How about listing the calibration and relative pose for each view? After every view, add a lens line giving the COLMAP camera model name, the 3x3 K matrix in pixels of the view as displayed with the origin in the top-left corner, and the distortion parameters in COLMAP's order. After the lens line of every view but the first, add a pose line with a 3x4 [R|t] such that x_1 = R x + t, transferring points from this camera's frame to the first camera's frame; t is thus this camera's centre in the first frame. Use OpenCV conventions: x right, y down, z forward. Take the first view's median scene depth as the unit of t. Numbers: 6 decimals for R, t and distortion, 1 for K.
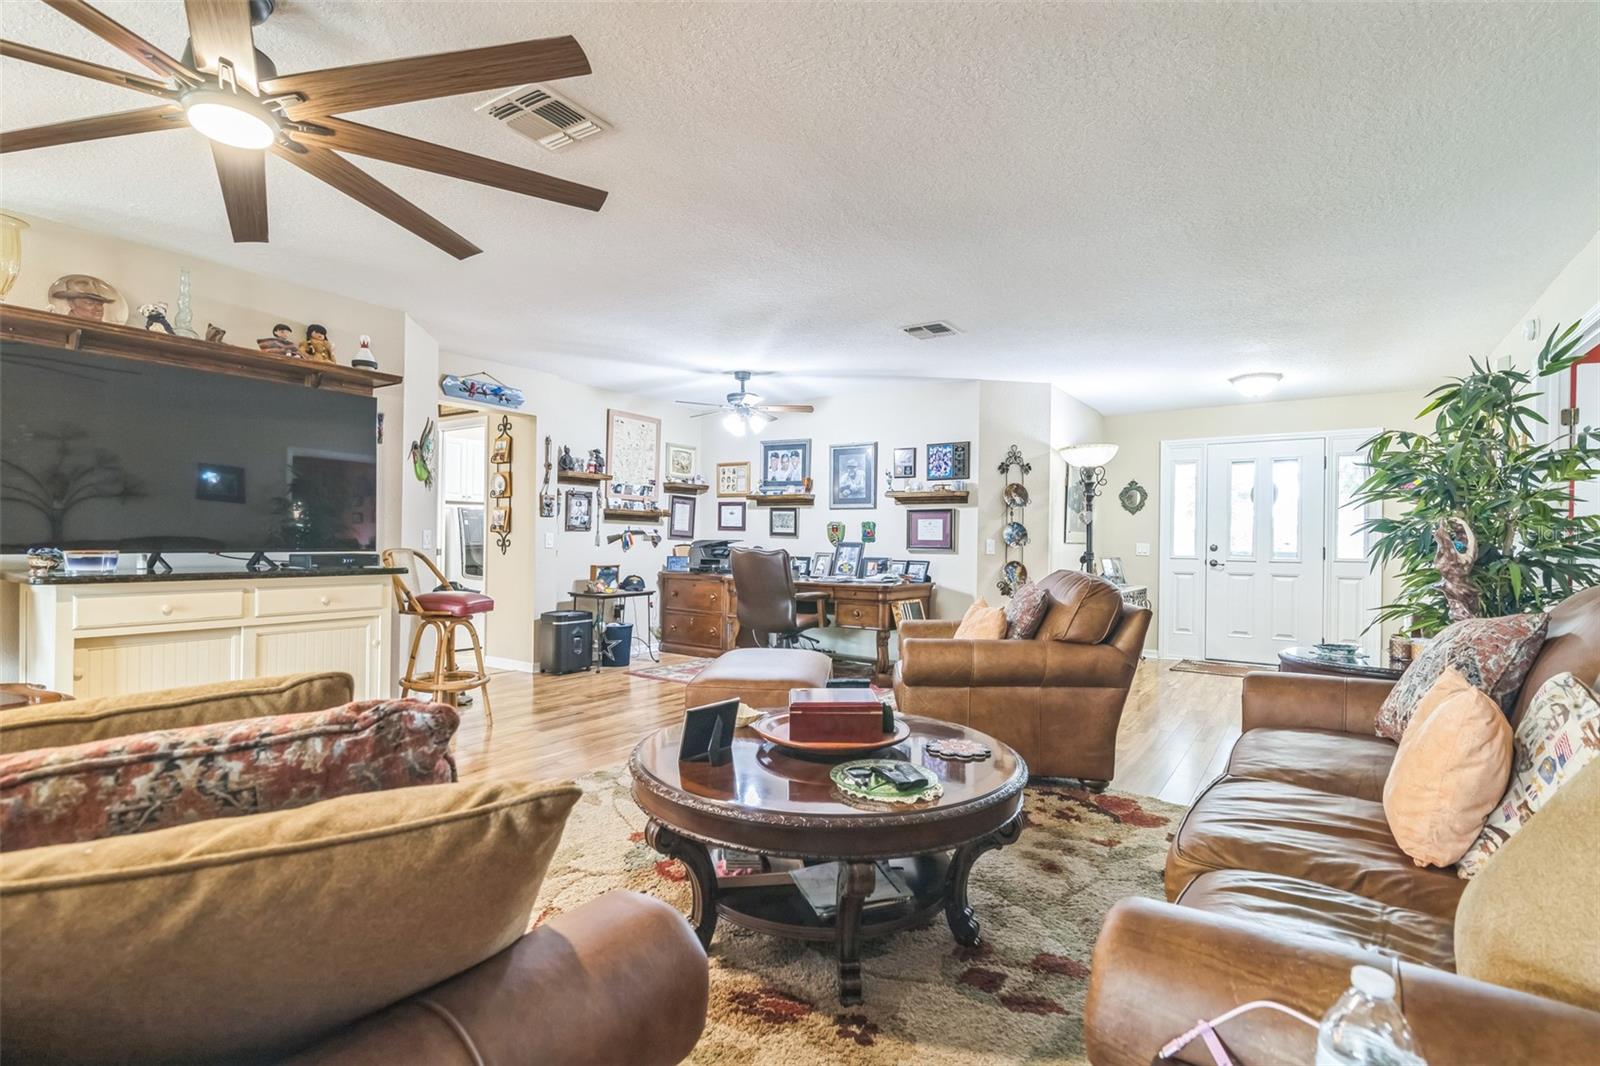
lens RADIAL K [[757.3, 0, 801.0], [0, 757.3, 536.7], [0, 0, 1]] dist [-0.002352, -0.000132]
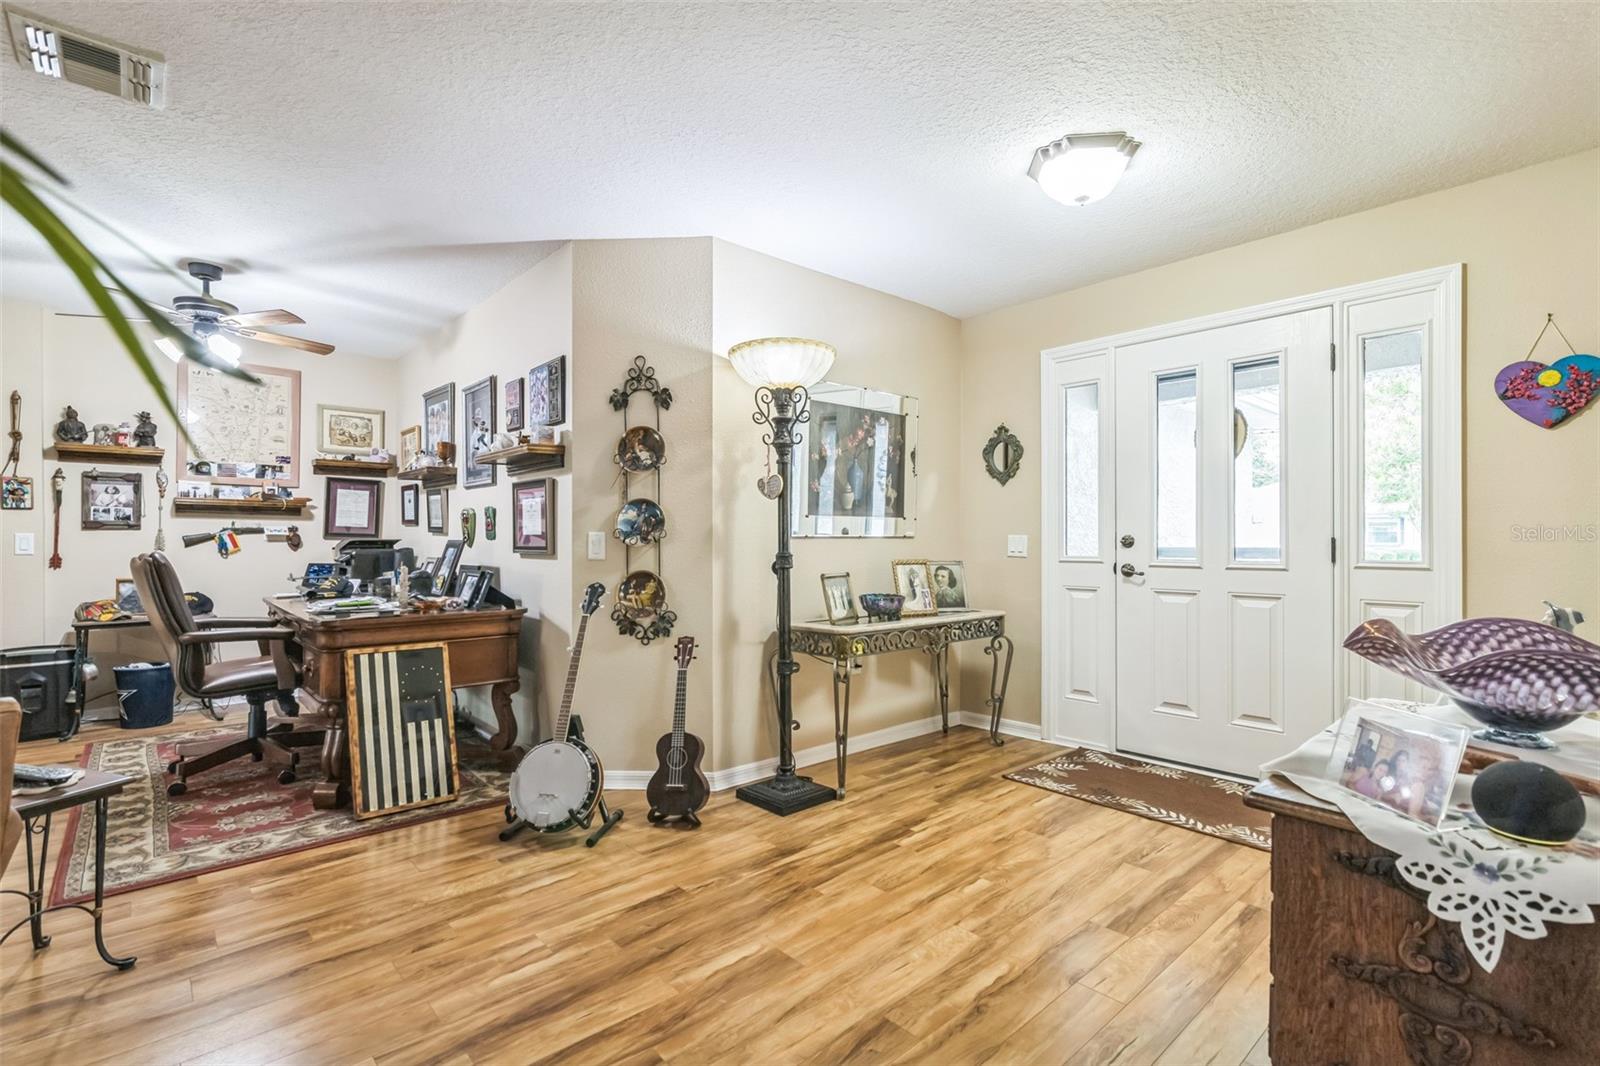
lens RADIAL K [[740.0, 0, 801.0], [0, 740.0, 538.3], [0, 0, 1]] dist [-0.002468, 0.000269]
pose [[0.973038, -0.014201, -0.230209, 0.477026], [0.015057, 0.999885, 0.001961, 0.008754], [0.230155, -0.005375, 0.973139, 0.479299]]
